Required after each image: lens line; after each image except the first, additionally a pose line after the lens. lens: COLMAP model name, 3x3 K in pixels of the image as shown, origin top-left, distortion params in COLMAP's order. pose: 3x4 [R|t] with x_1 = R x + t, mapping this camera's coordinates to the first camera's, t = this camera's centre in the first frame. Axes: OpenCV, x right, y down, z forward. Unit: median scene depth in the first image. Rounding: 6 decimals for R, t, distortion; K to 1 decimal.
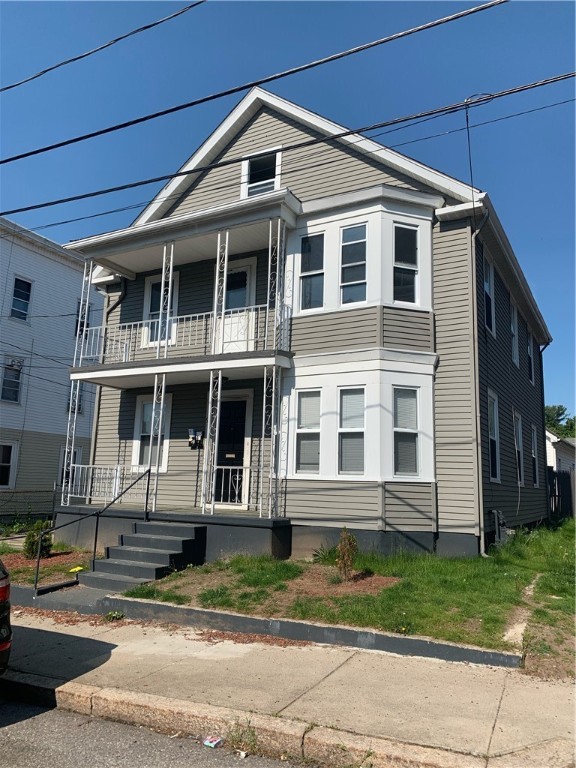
lens RADIAL K [[585.1, 0, 296.3], [0, 585.1, 382.3], [0, 0, 1]] dist [-0.002608, 0.006637]
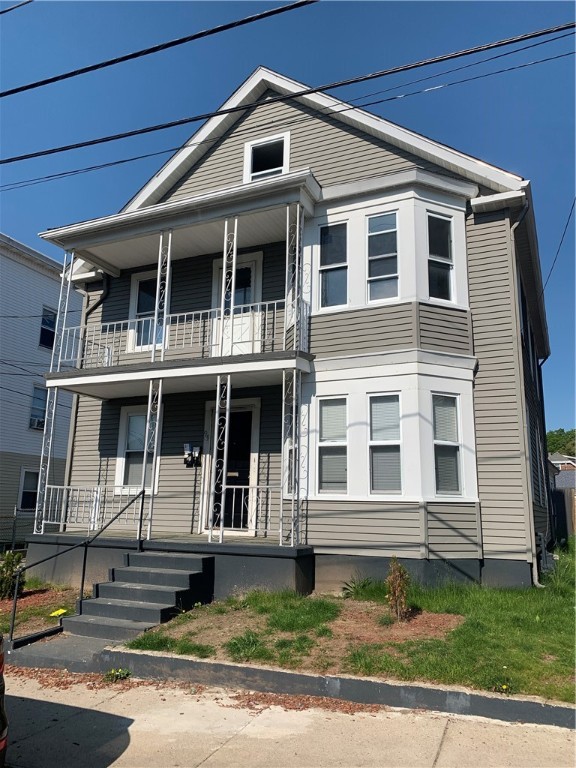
lens RADIAL K [[585.1, 0, 296.3], [0, 585.1, 382.3], [0, 0, 1]] dist [-0.002608, 0.006637]
pose [[0.997026, 0.006660, 0.076773, -0.099862], [-0.003753, 0.999273, -0.037937, 0.023935], [-0.076970, 0.037536, 0.996327, 0.130663]]
